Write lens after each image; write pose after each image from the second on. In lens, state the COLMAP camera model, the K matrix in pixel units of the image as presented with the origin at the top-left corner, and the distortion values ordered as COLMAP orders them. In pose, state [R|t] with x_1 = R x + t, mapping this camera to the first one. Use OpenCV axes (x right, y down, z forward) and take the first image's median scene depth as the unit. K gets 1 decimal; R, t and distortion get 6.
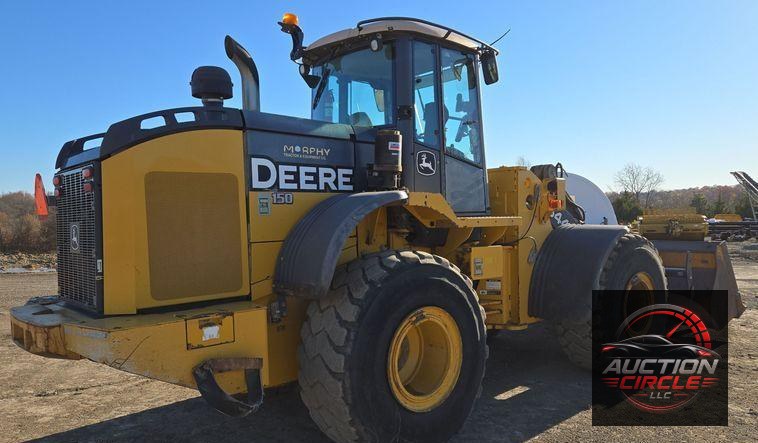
lens RADIAL K [[559.9, 0, 379.0], [0, 559.9, 221.5], [0, 0, 1]] dist [0.054043, -0.000333]
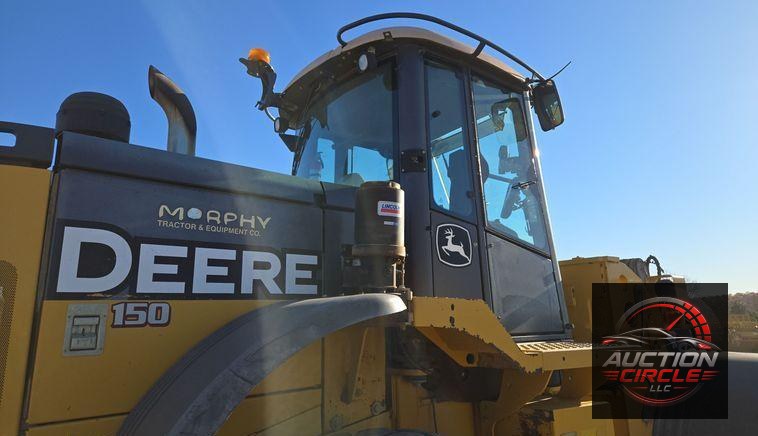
lens RADIAL K [[494.8, 0, 375.5], [0, 494.8, 192.9], [0, 0, 1]] dist [0.049784, -0.003719]
pose [[0.994893, -0.028372, -0.096865, 0.055946], [0.002355, 0.965946, -0.258734, -0.025616], [0.100907, 0.257184, 0.961080, 0.501368]]
